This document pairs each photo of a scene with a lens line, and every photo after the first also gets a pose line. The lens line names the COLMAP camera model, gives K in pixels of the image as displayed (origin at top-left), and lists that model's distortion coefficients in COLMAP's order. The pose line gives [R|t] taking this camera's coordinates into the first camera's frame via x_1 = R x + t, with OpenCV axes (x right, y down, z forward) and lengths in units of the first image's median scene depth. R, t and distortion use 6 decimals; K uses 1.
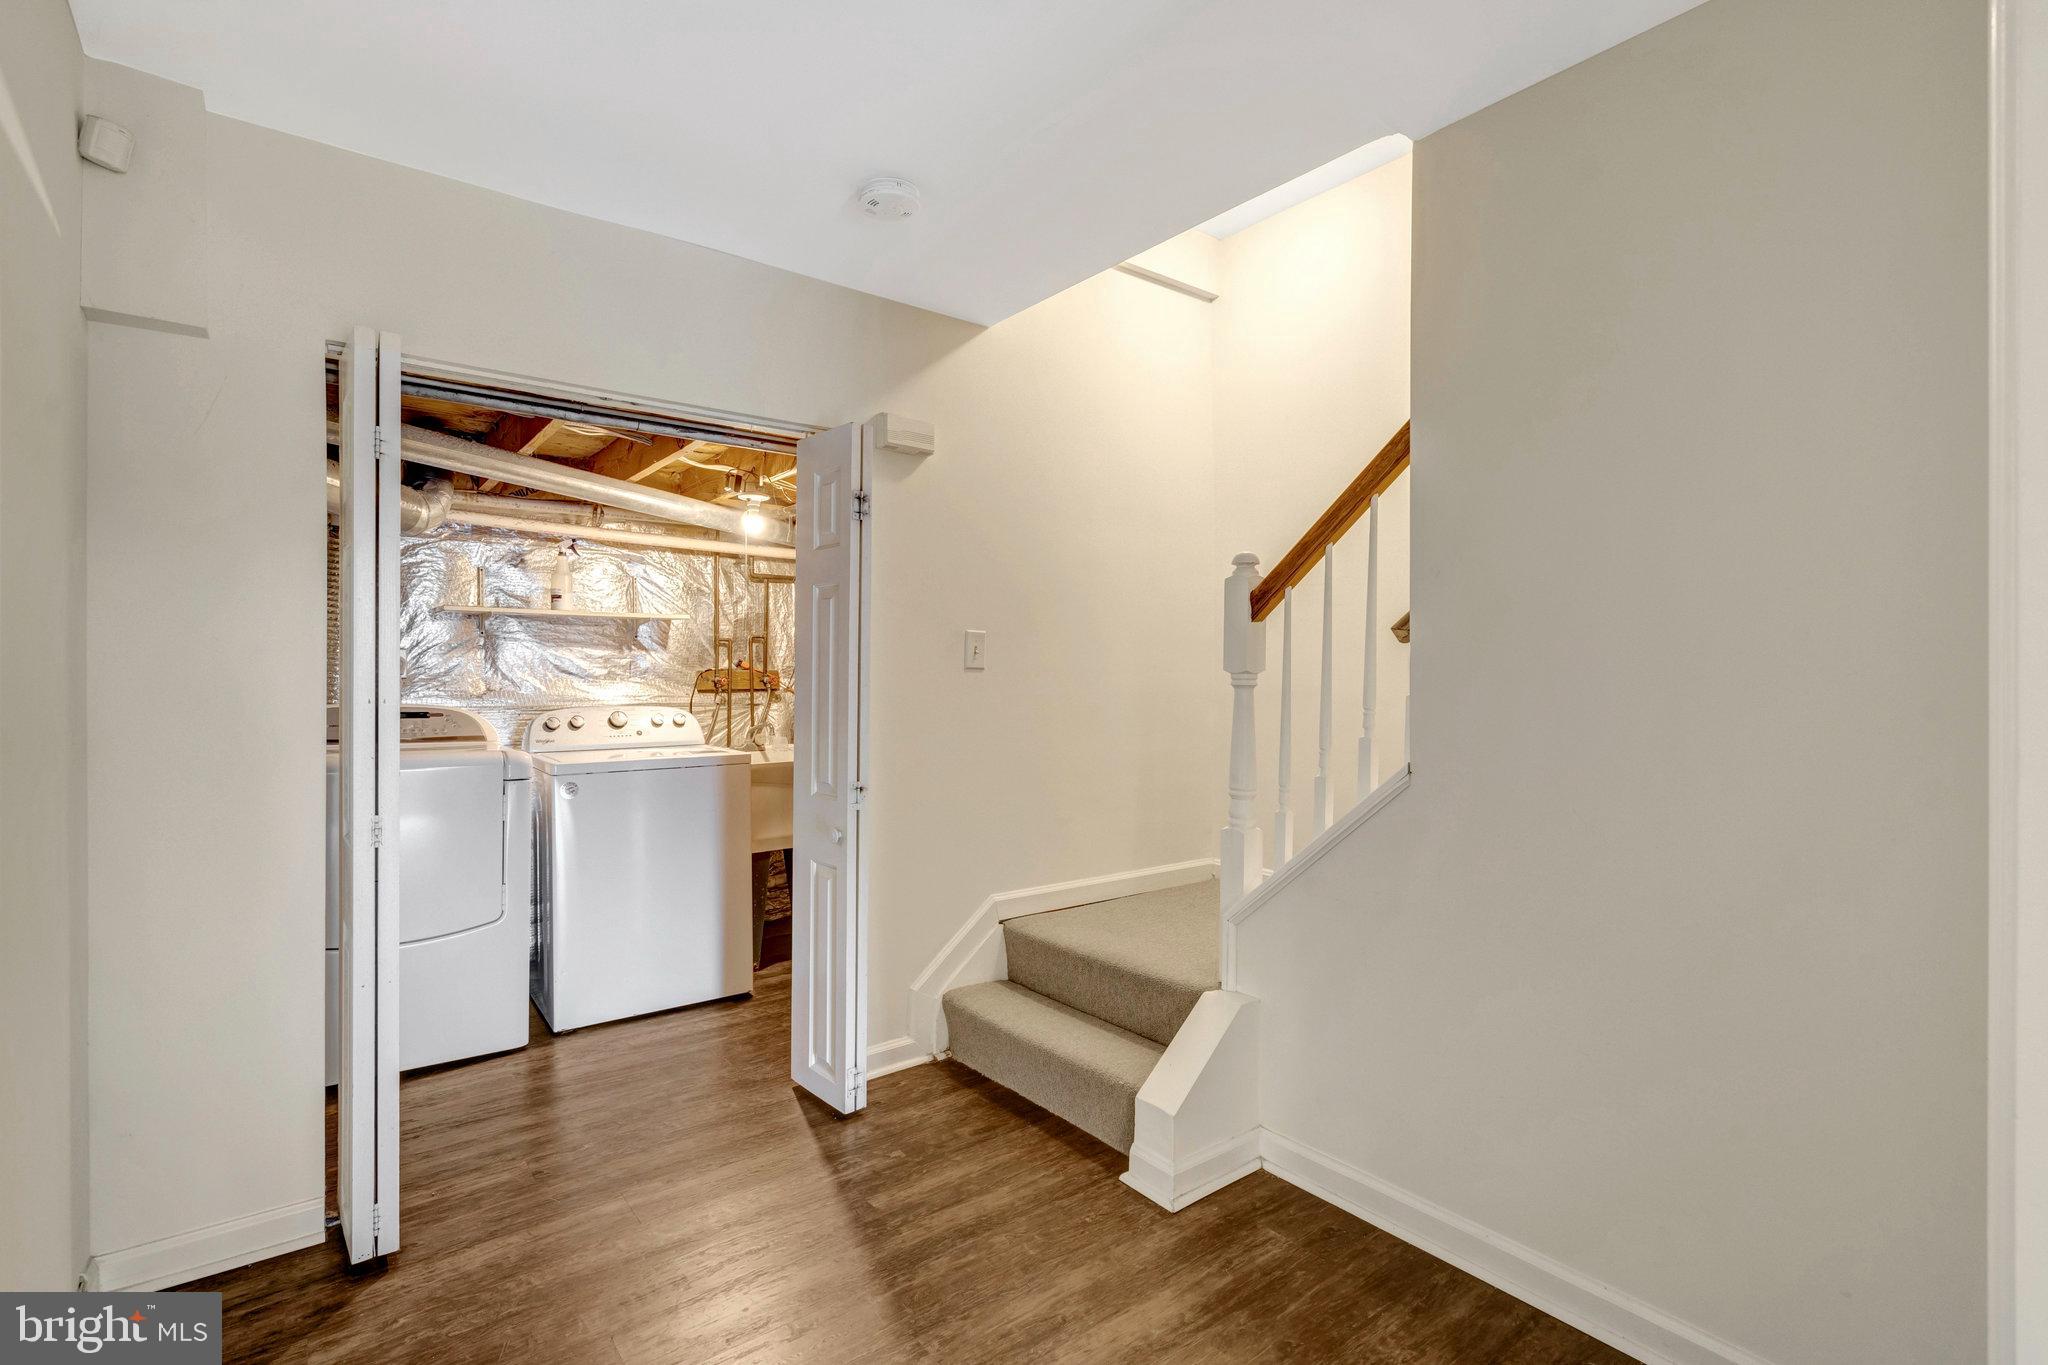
lens RADIAL K [[956.2, 0, 1027.7], [0, 956.2, 683.9], [0, 0, 1]] dist [0.002188, 0.000822]
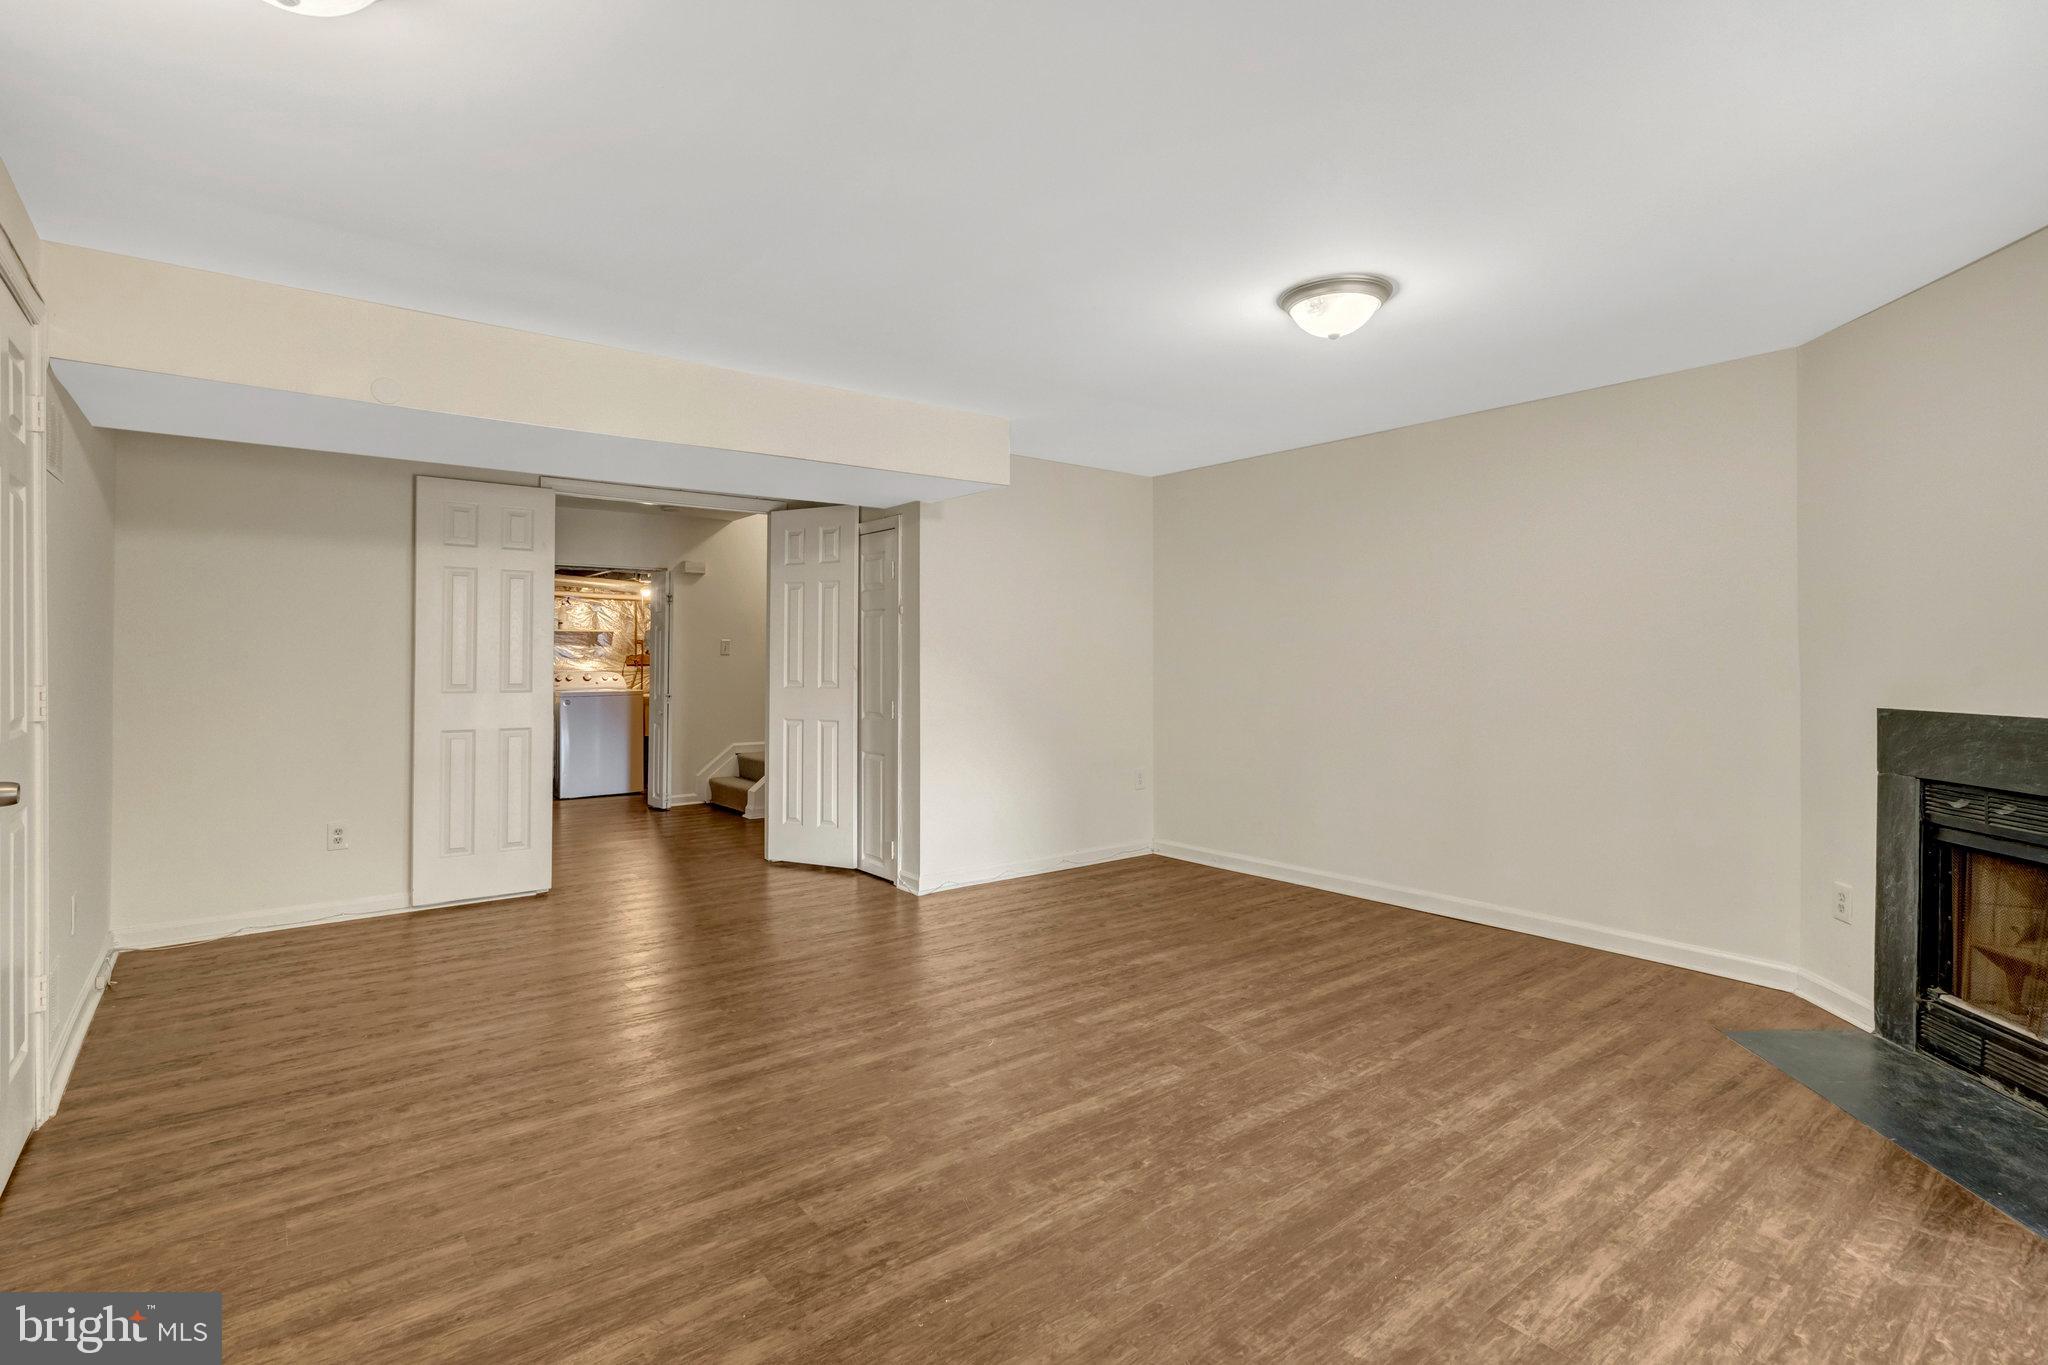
lens RADIAL K [[956.2, 0, 1032.7], [0, 956.2, 668.4], [0, 0, 1]] dist [0.002188, 0.000822]
pose [[0.999888, 0.001462, 0.014868, 0.559757], [-0.001494, 0.999997, 0.002109, 0.009783], [-0.014865, -0.002131, 0.999887, -1.212611]]
